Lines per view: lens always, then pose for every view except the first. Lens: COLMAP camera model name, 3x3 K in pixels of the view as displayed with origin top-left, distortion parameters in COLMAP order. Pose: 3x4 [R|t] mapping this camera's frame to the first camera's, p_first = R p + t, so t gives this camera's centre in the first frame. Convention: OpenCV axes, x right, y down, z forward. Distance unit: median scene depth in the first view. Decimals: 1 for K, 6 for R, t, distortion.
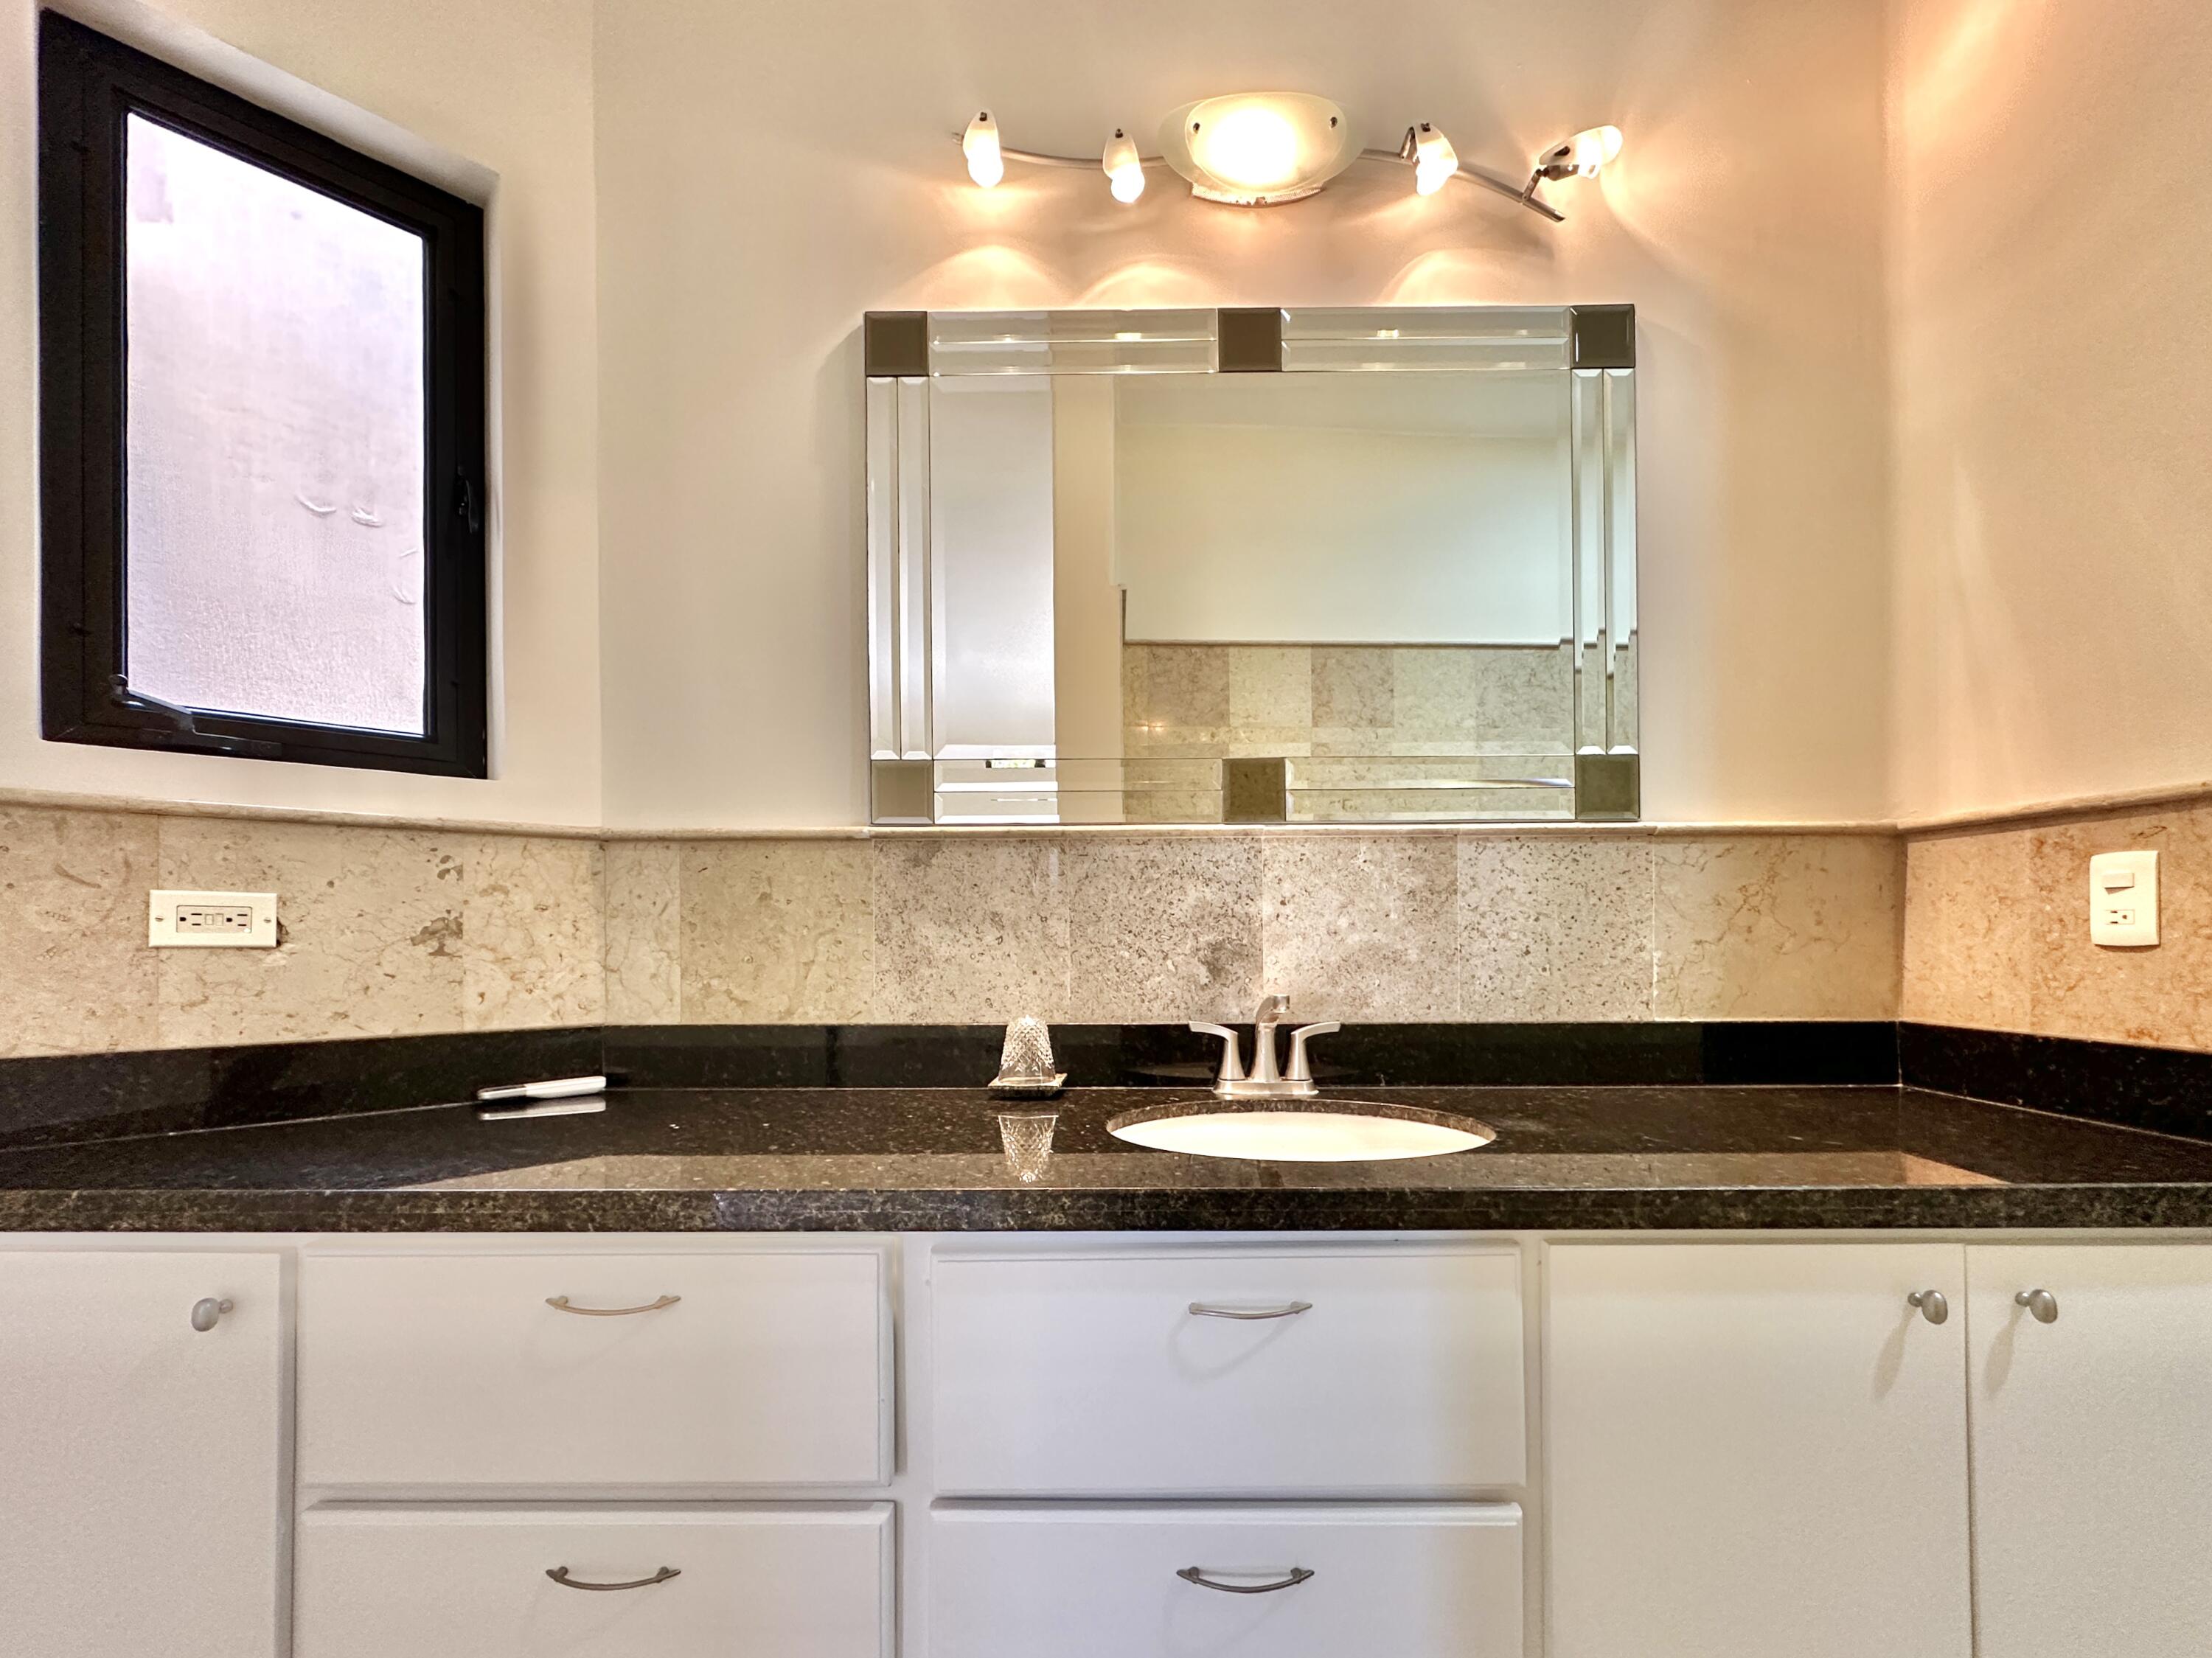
lens RADIAL K [[922.6, 0, 1105.7], [0, 922.6, 927.5], [0, 0, 1]] dist [-0.002904, 0.000016]
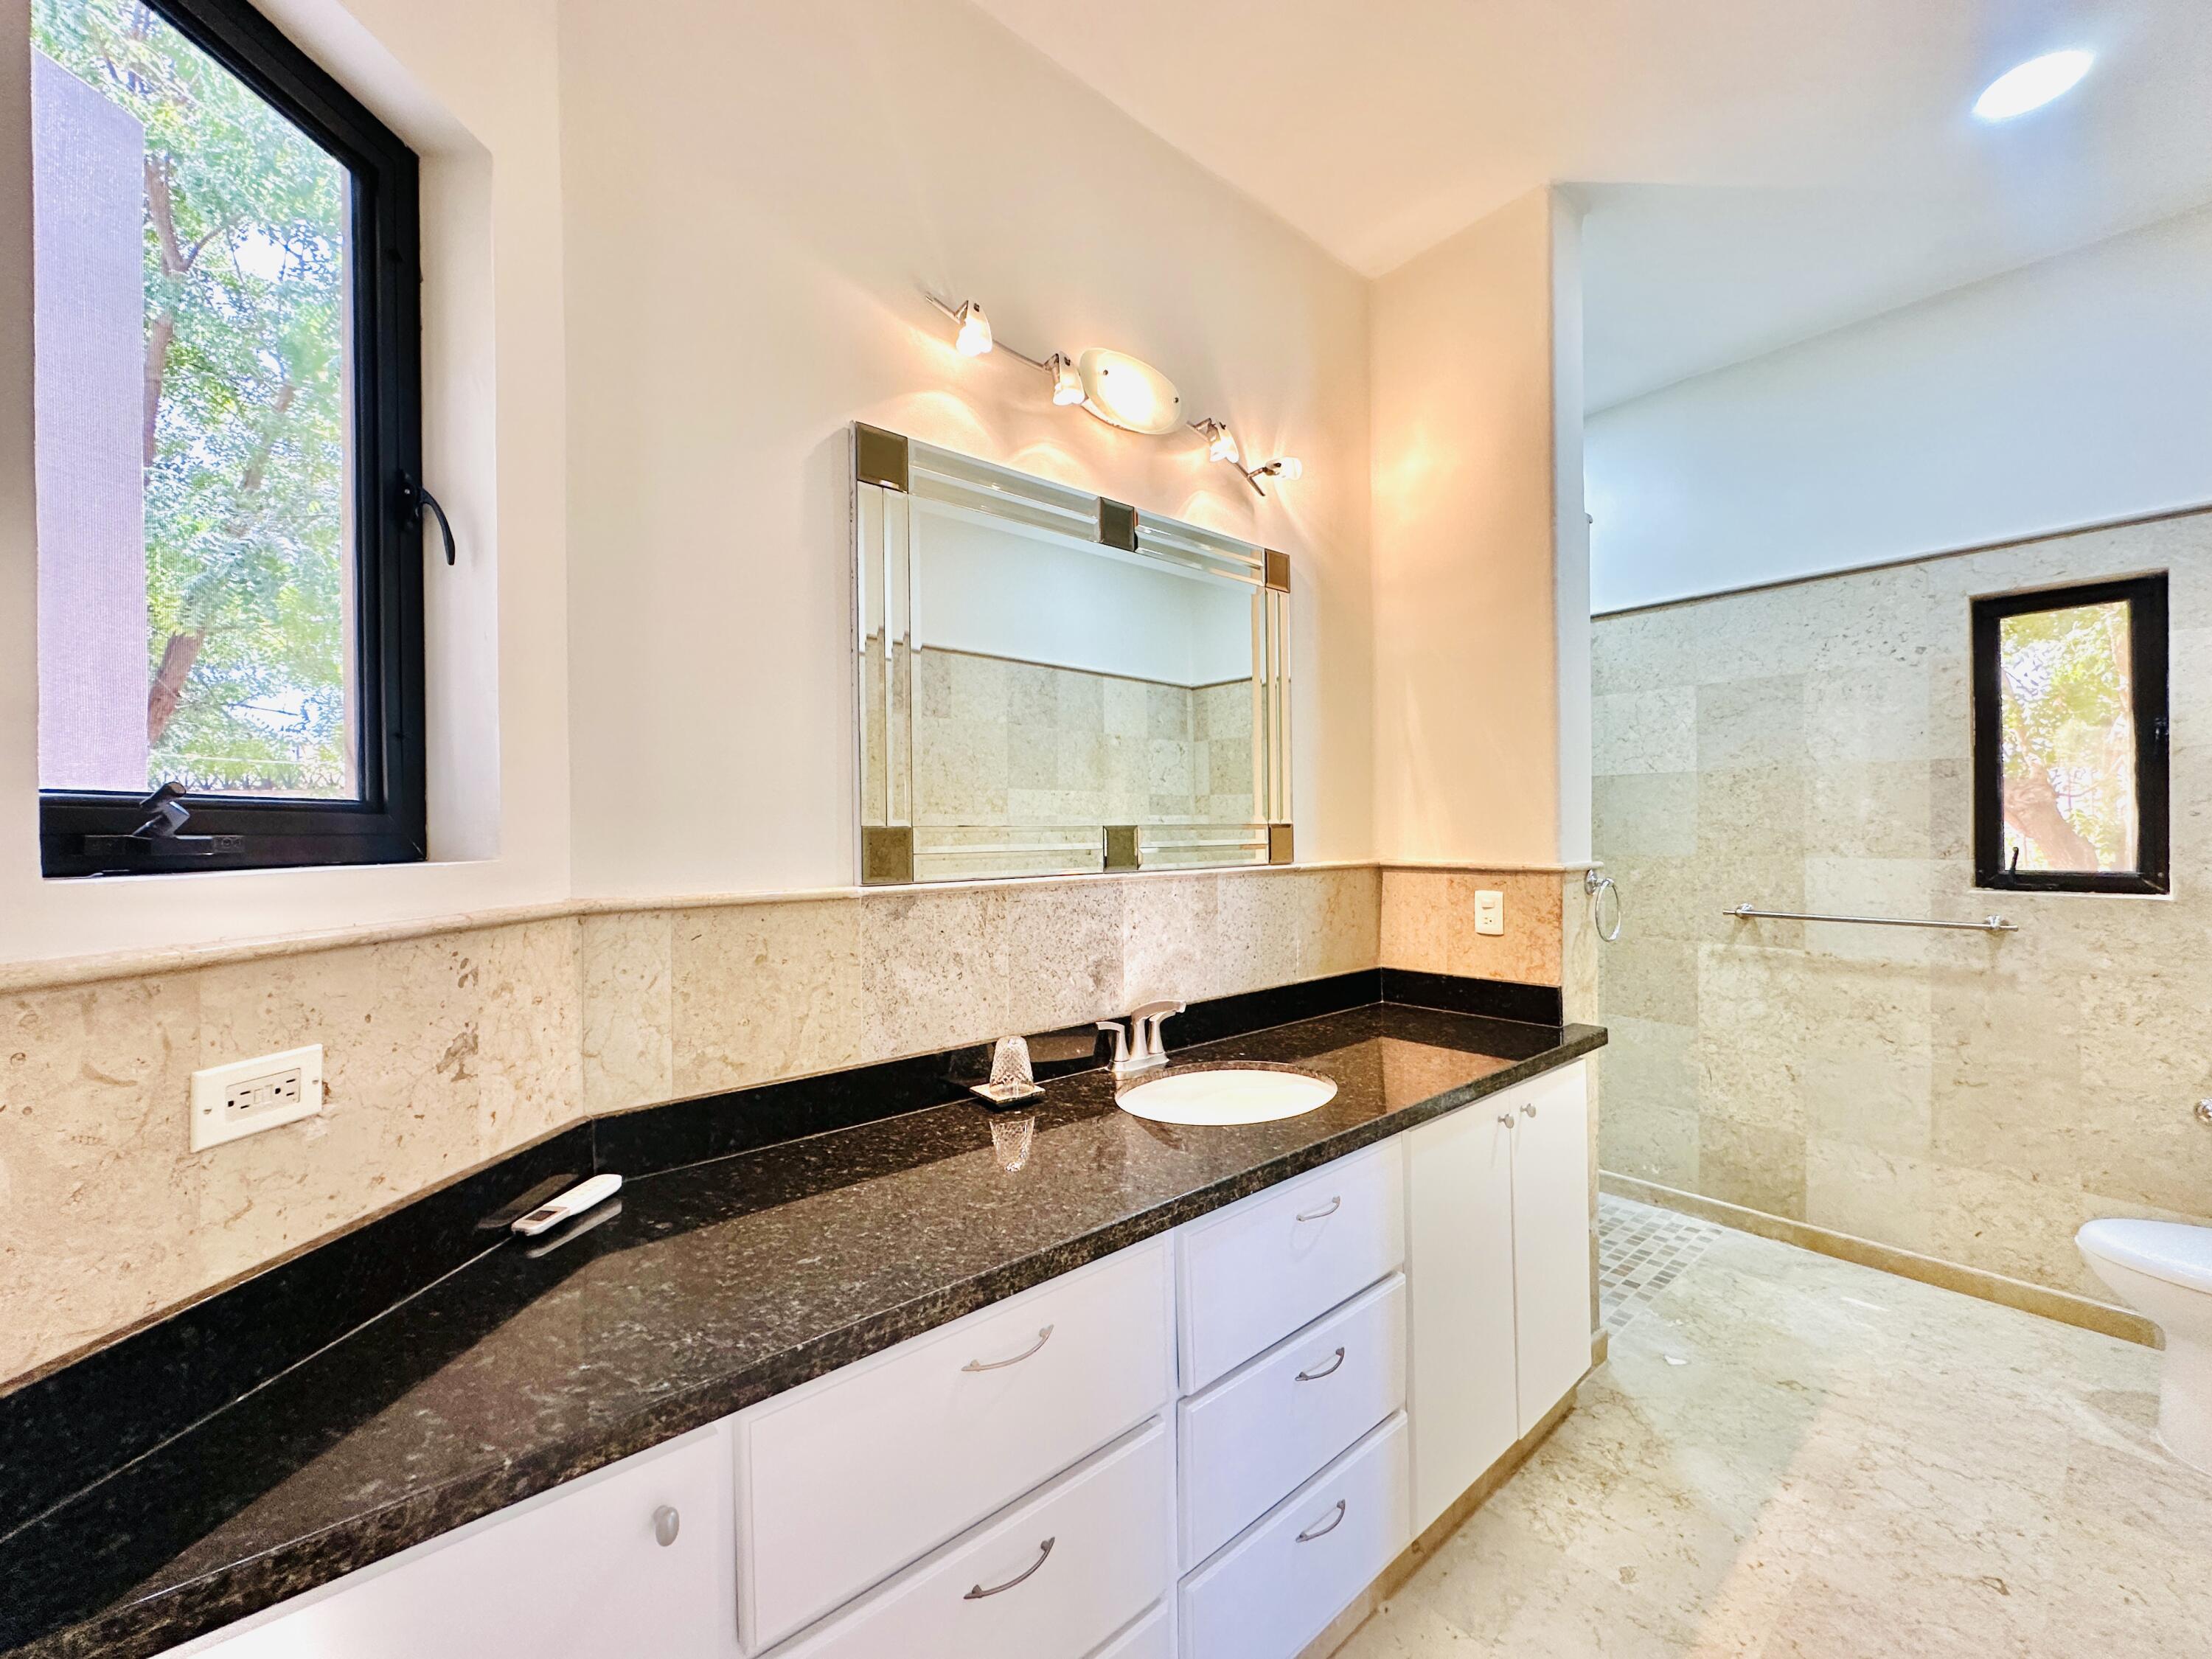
lens RADIAL K [[879.3, 0, 1106.0], [0, 879.3, 829.5], [0, 0, 1]] dist [-0.001304, 0.000227]
pose [[0.759097, -0.001600, 0.650976, -0.723864], [0.006063, 0.999971, -0.004613, -0.172421], [-0.650949, 0.007449, 0.759085, 0.006322]]
